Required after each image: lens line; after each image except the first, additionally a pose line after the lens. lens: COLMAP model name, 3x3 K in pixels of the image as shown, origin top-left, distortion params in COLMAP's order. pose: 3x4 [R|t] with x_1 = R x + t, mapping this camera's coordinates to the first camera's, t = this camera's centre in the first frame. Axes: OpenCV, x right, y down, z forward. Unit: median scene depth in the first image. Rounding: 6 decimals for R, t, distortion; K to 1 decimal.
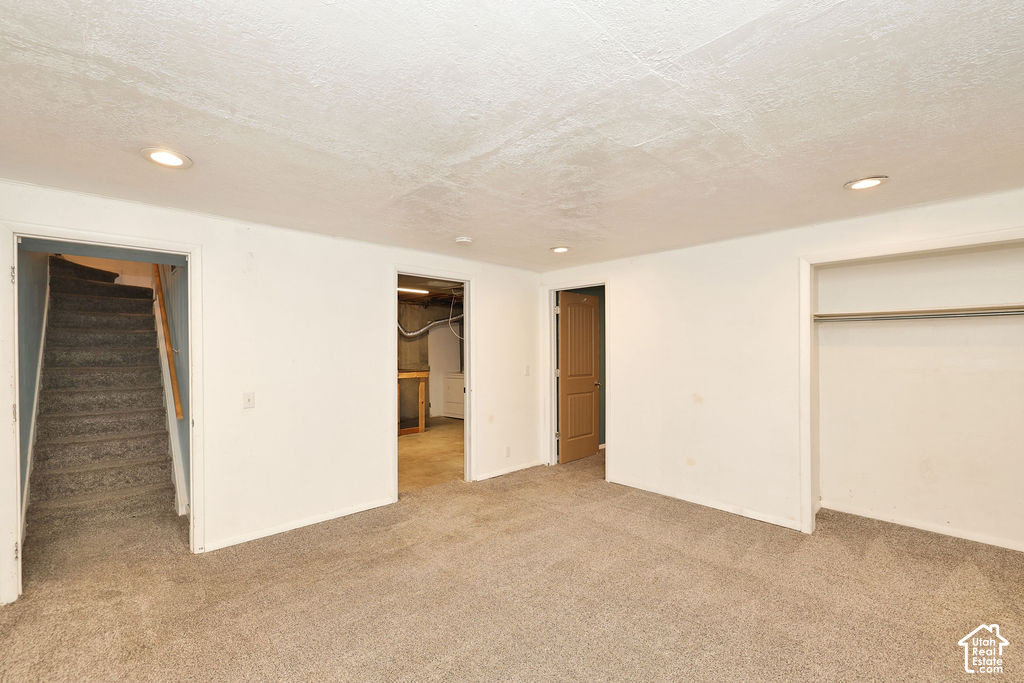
lens RADIAL K [[436.7, 0, 511.9], [0, 436.7, 351.0], [0, 0, 1]] dist [-0.005544, -0.000556]
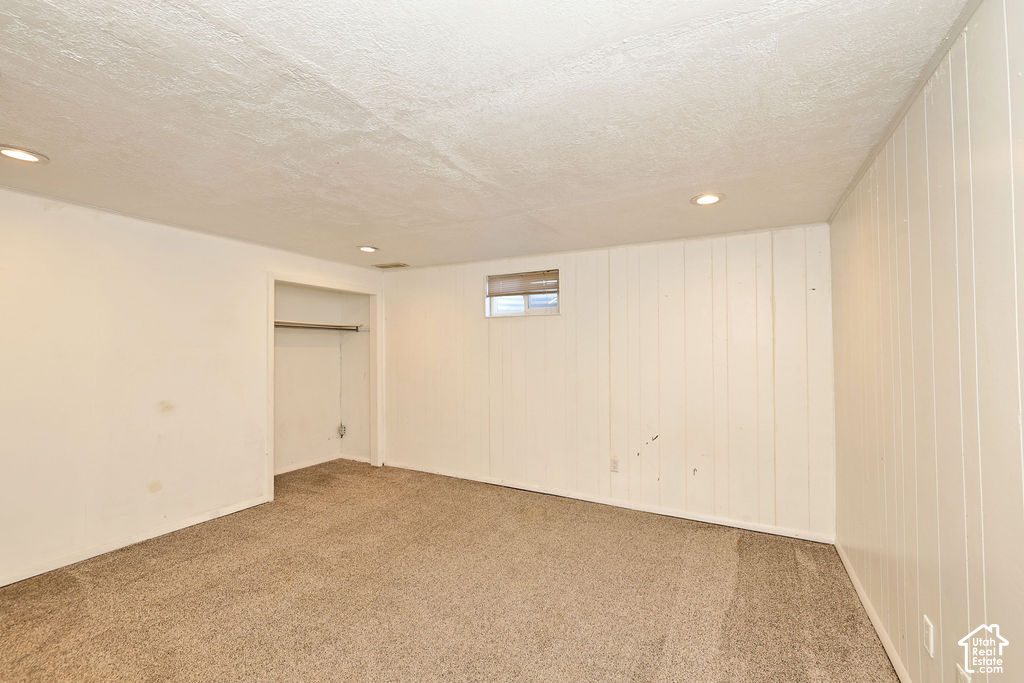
lens RADIAL K [[436.7, 0, 511.5], [0, 436.7, 338.4], [0, 0, 1]] dist [-0.005544, -0.000556]
pose [[-0.333830, 0.021964, 0.942377, -0.659647], [-0.004043, 0.999686, -0.024731, -0.005928], [-0.942625, -0.012066, -0.333636, 0.739894]]
